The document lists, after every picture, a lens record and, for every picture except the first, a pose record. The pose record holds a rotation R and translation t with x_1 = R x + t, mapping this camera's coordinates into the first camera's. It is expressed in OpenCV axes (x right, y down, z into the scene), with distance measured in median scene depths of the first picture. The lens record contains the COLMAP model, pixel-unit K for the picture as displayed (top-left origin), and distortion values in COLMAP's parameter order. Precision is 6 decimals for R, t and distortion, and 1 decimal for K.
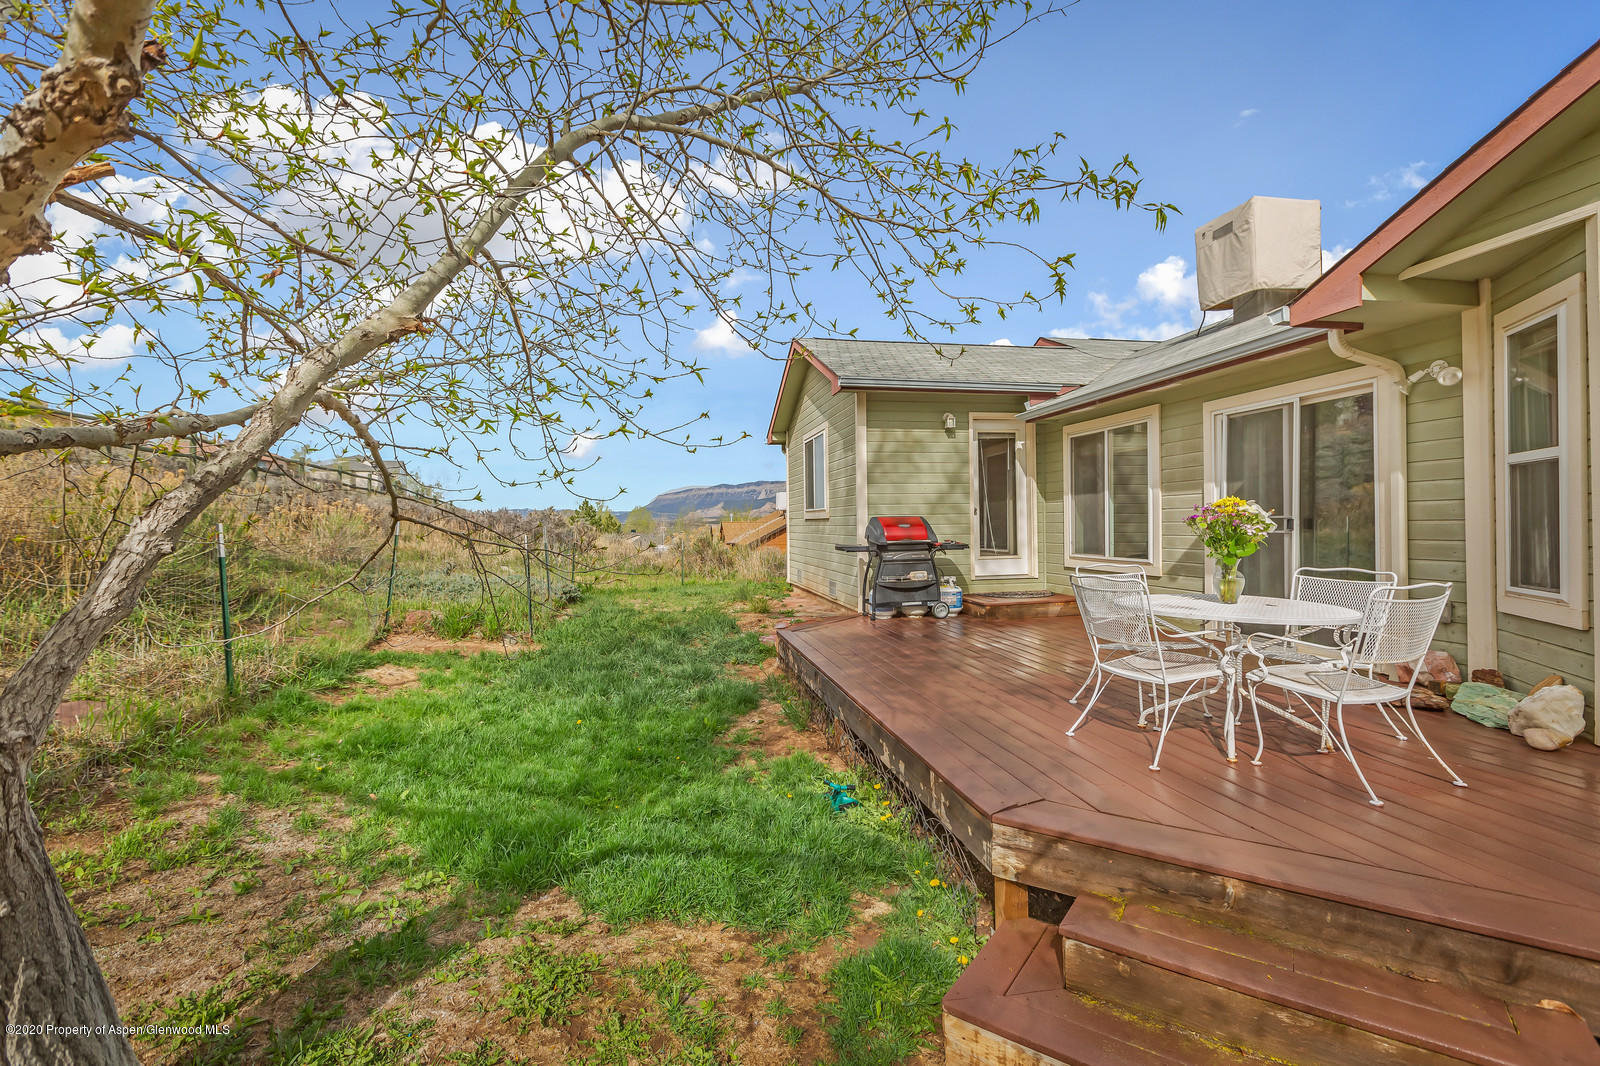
lens RADIAL K [[728.0, 0, 799.6], [0, 728.0, 531.7], [0, 0, 1]] dist [-0.002181, -0.000206]
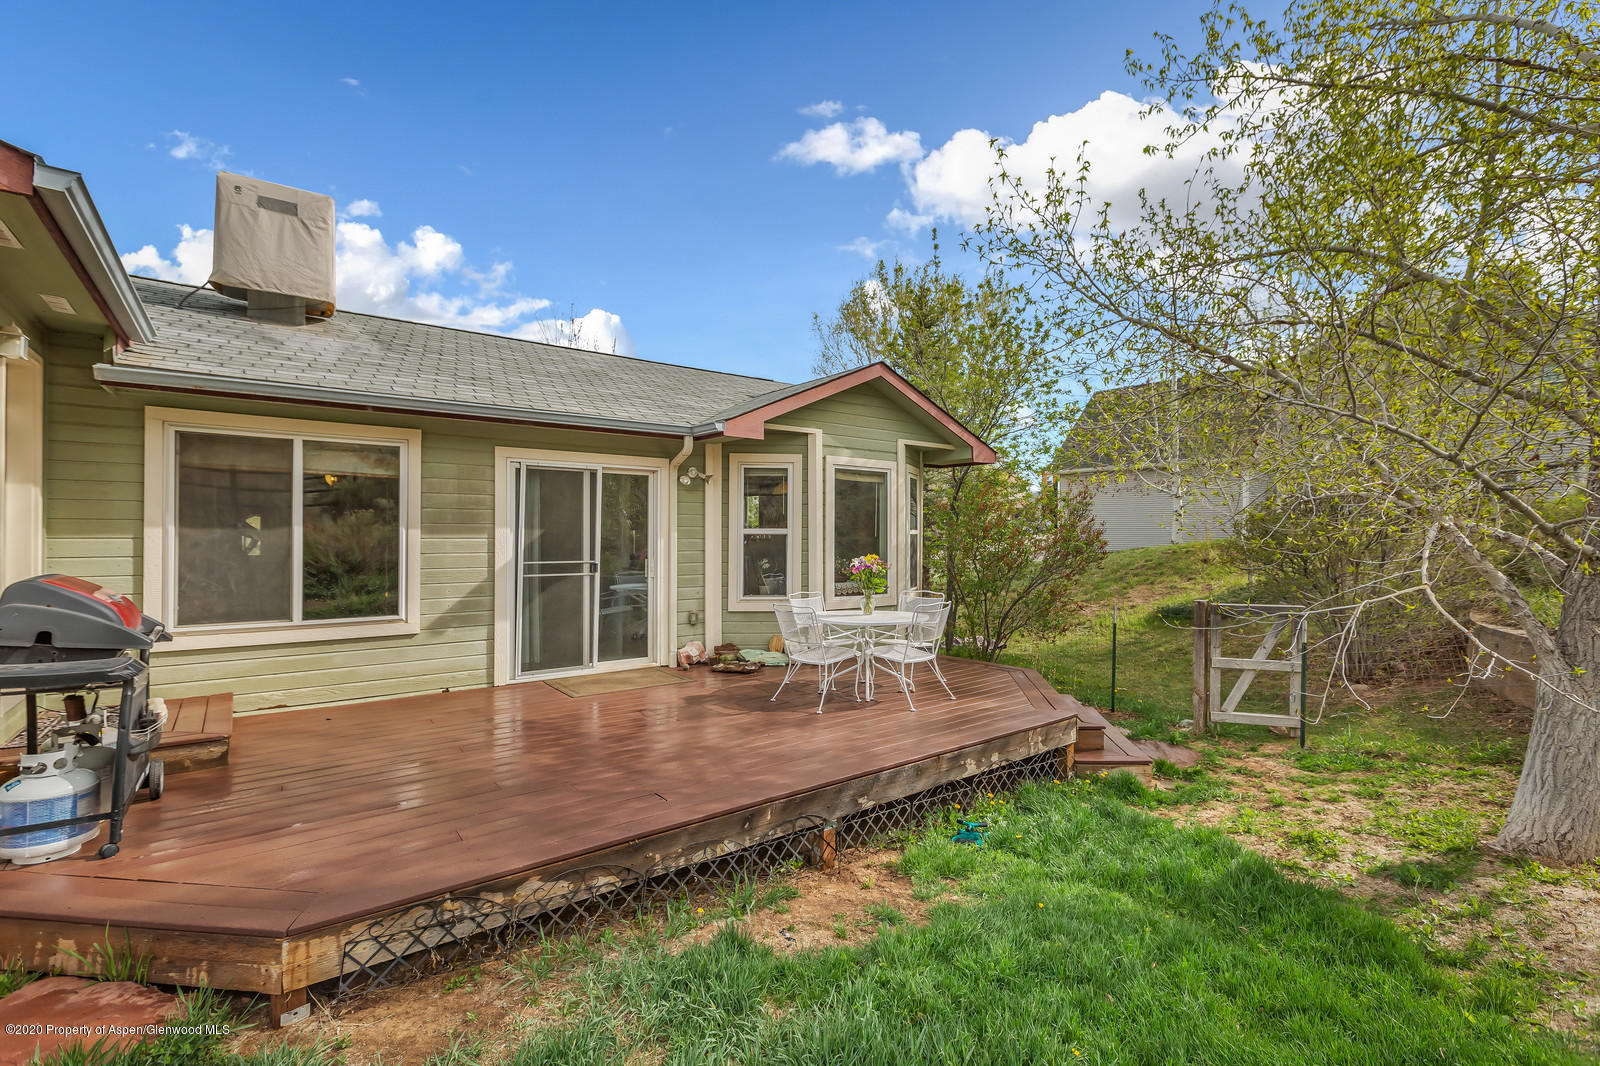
lens RADIAL K [[728.0, 0, 799.9], [0, 728.0, 532.3], [0, 0, 1]] dist [-0.002181, -0.000206]
pose [[-0.444314, 0.008668, 0.895829, -0.480199], [0.004695, 0.999962, -0.007347, -0.049271], [-0.895859, 0.000942, -0.444338, 1.012048]]
